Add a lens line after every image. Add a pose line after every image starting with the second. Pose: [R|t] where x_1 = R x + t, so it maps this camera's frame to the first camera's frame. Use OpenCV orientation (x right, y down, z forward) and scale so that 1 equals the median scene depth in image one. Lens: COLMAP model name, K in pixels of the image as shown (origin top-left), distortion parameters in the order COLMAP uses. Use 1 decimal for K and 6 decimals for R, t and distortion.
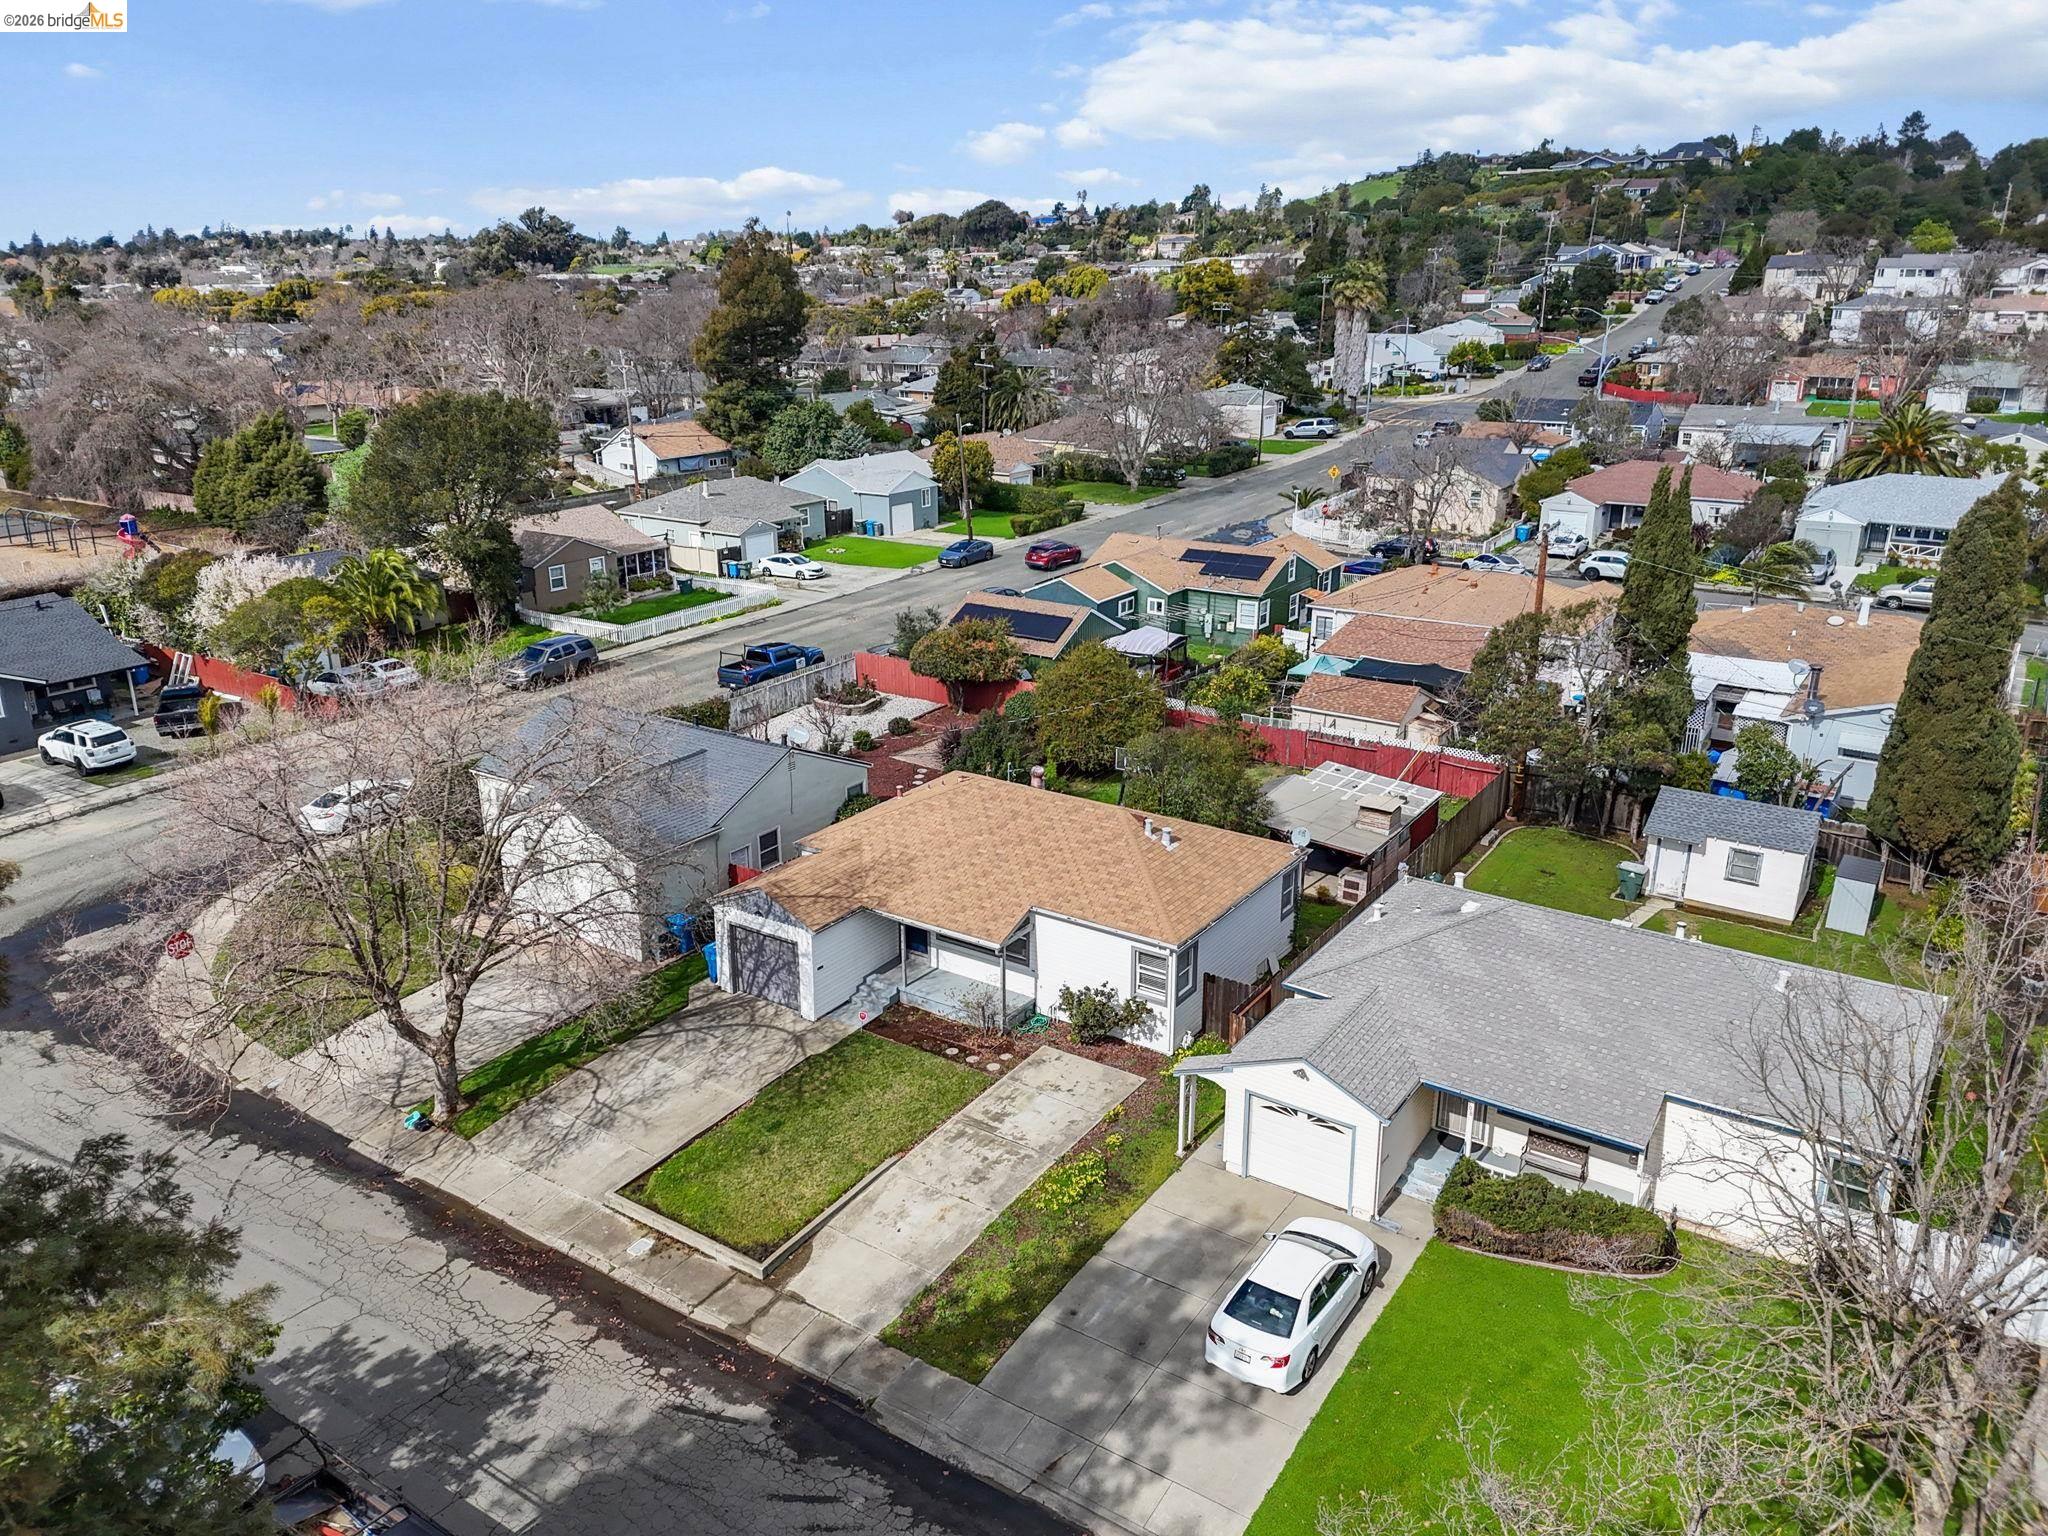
lens RADIAL K [[1497.3, 0, 1027.7], [0, 1497.3, 767.5], [0, 0, 1]] dist [0.077161, -0.077709]
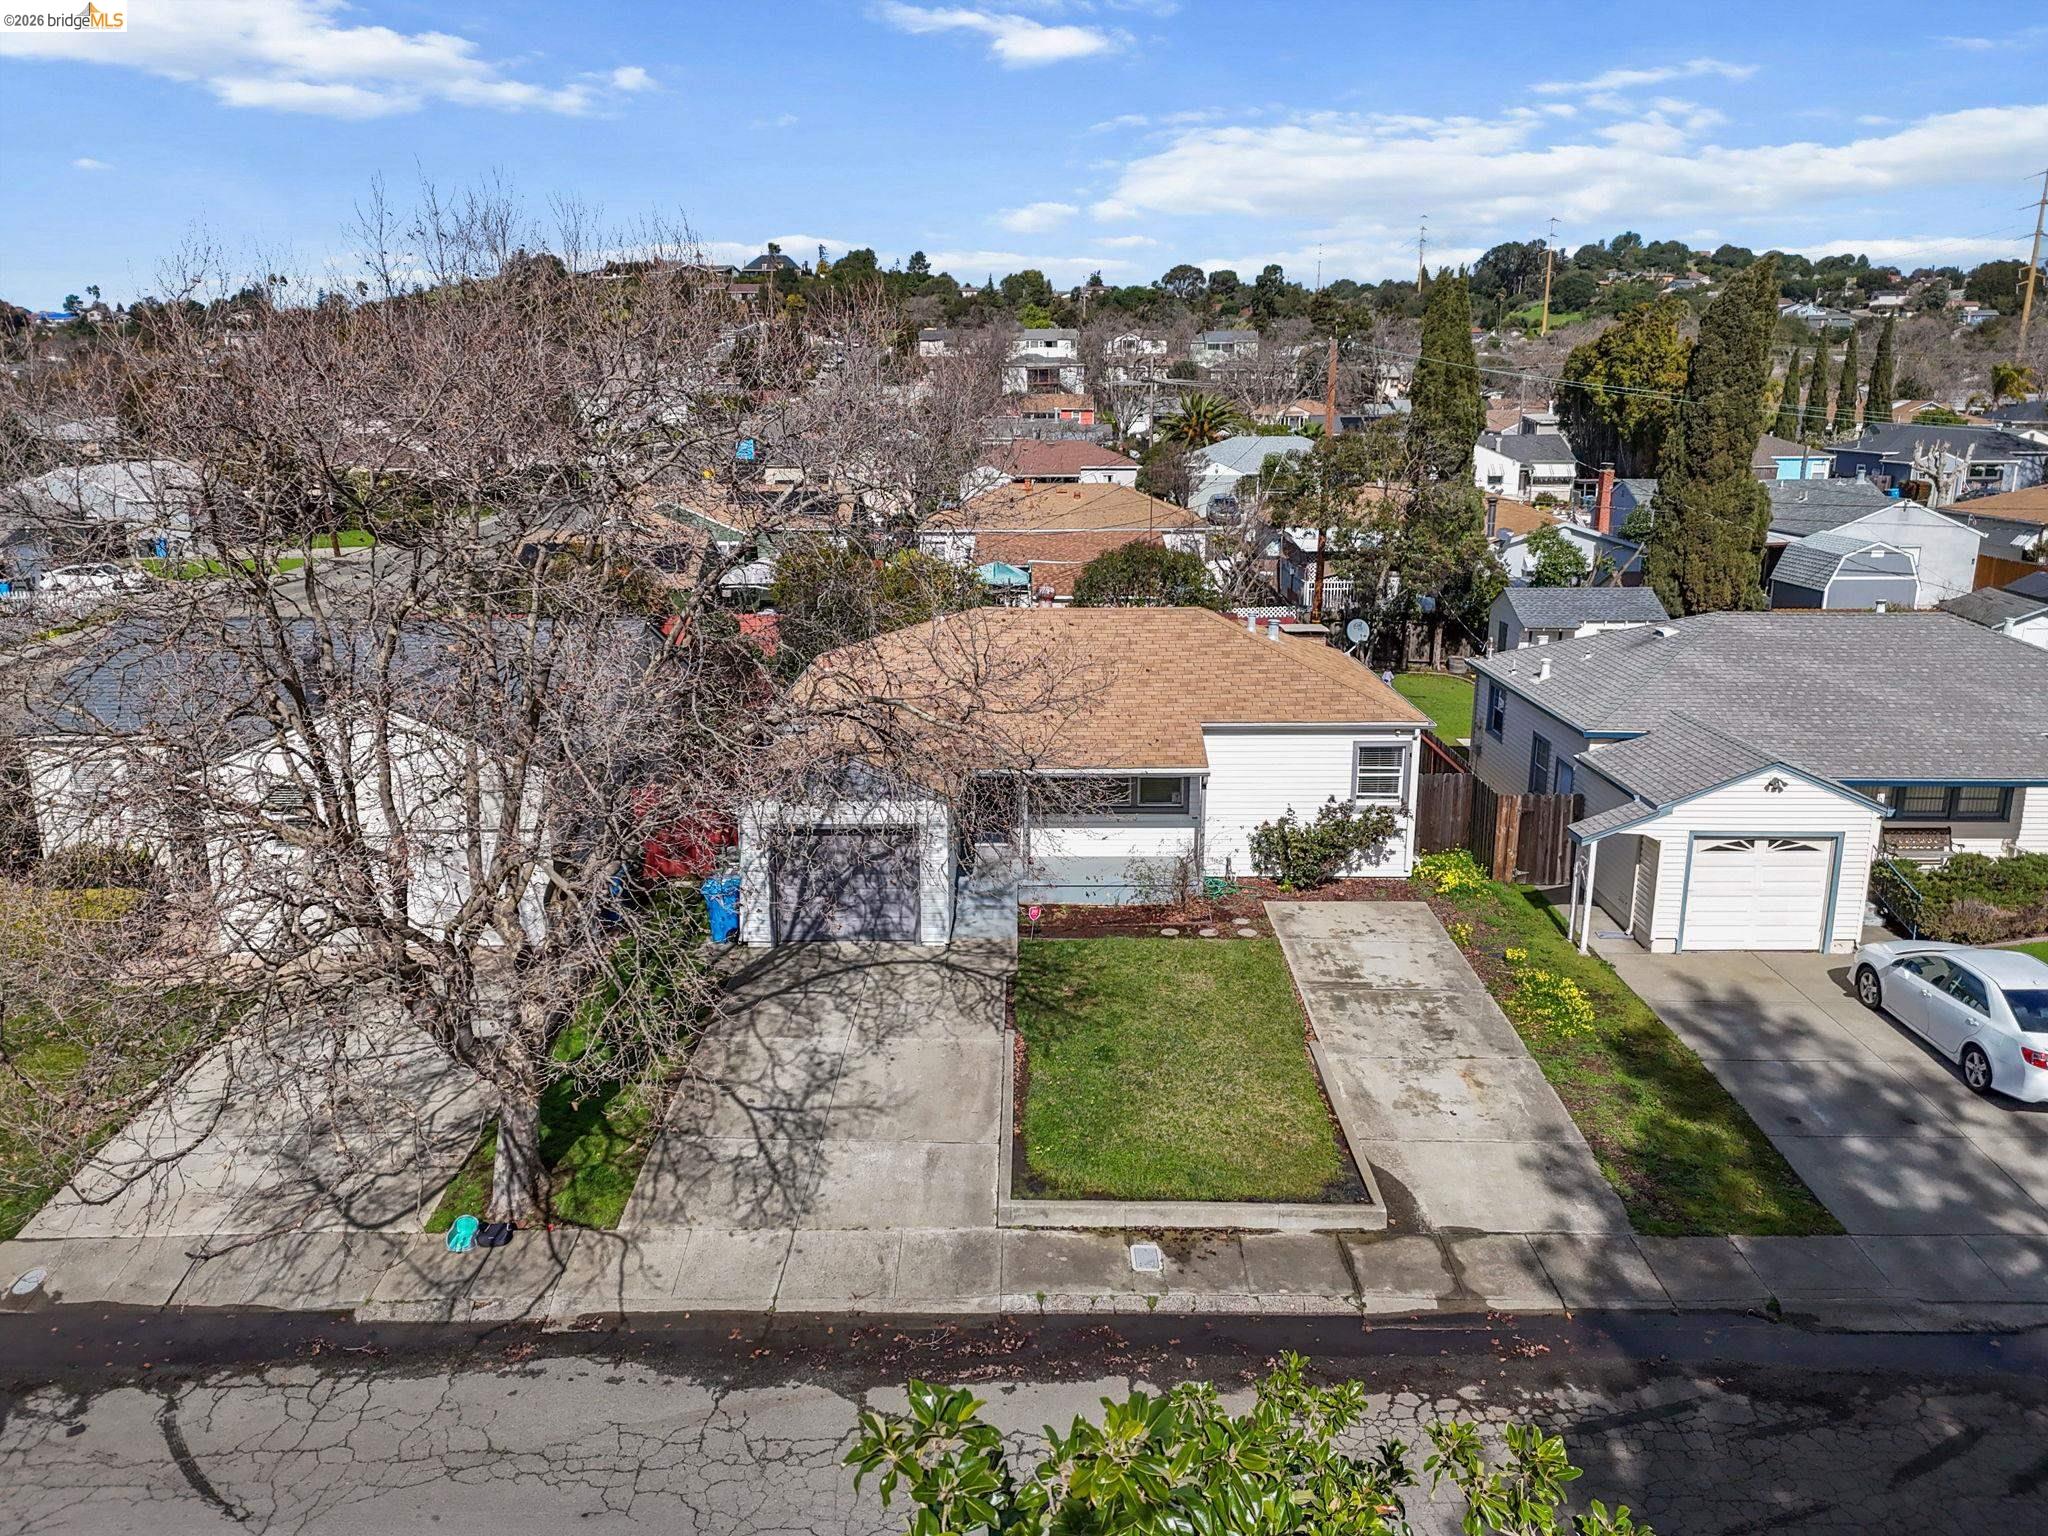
lens RADIAL K [[1496.2, 0, 1027.4], [0, 1496.2, 767.6], [0, 0, 1]] dist [0.076736, -0.080100]
pose [[0.834566, -0.135813, 0.533905, -0.439165], [0.176542, 0.983958, -0.025663, 0.113864], [-0.521855, 0.115674, 0.845155, 0.415864]]
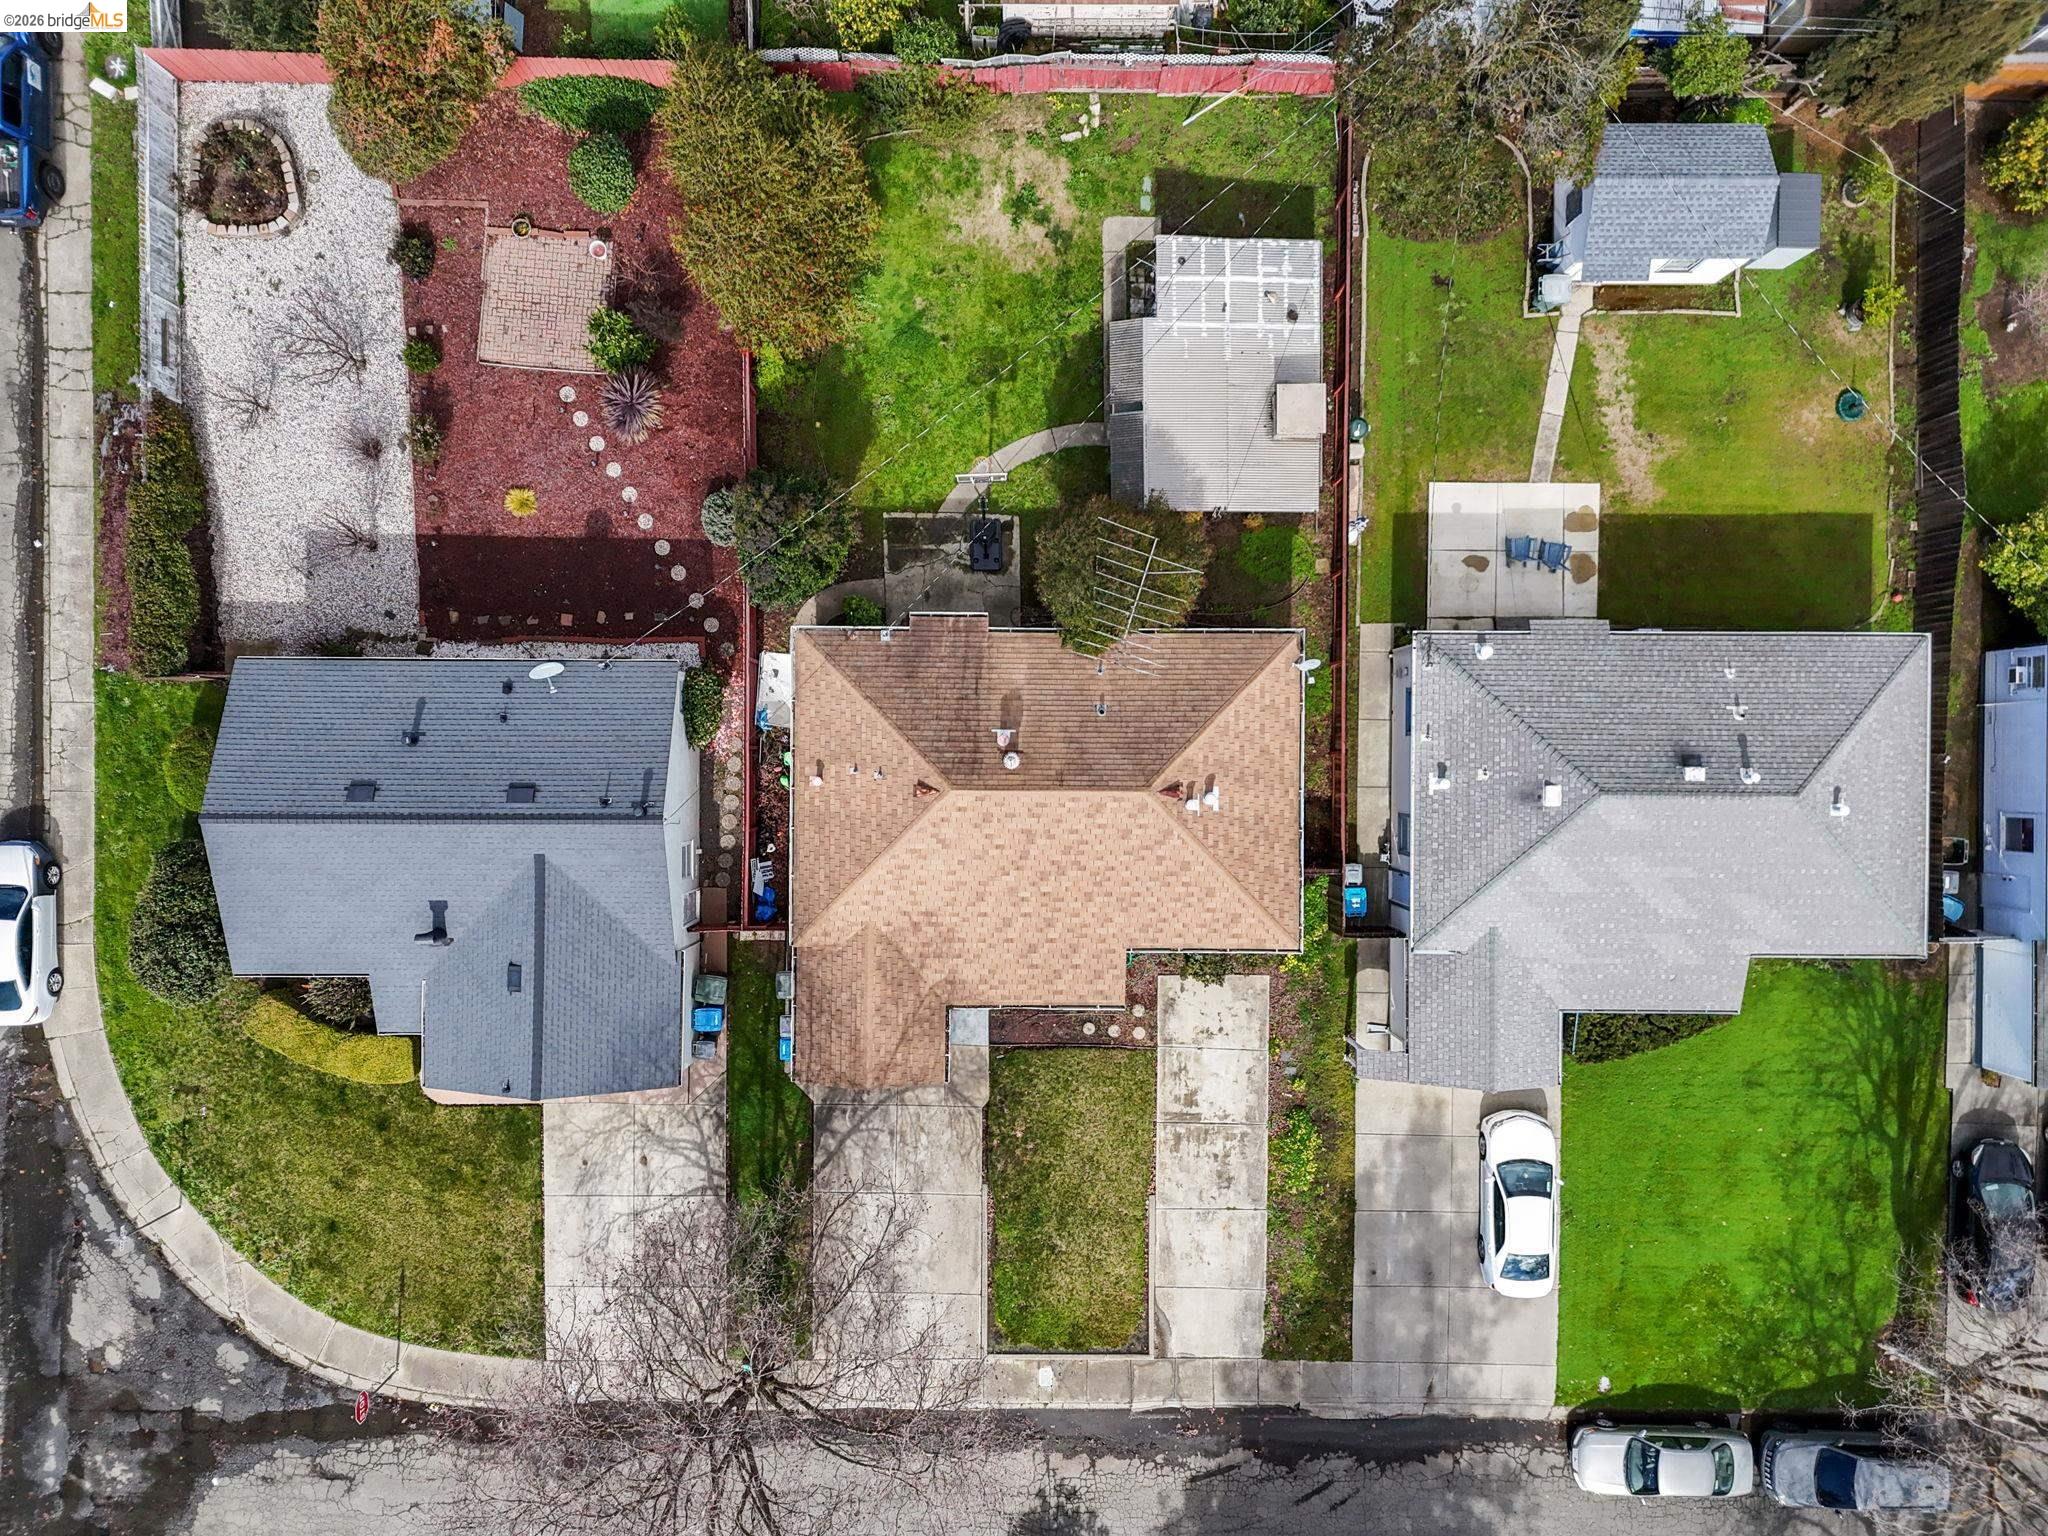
lens RADIAL K [[1534.7, 0, 1023.7], [0, 1534.7, 765.9], [0, 0, 1]] dist [0.096646, -0.098967]
pose [[0.835595, -0.549327, 0.004483, 0.007501], [0.164515, 0.258017, 0.952031, -0.848176], [-0.524133, -0.794775, 0.305970, 0.793285]]
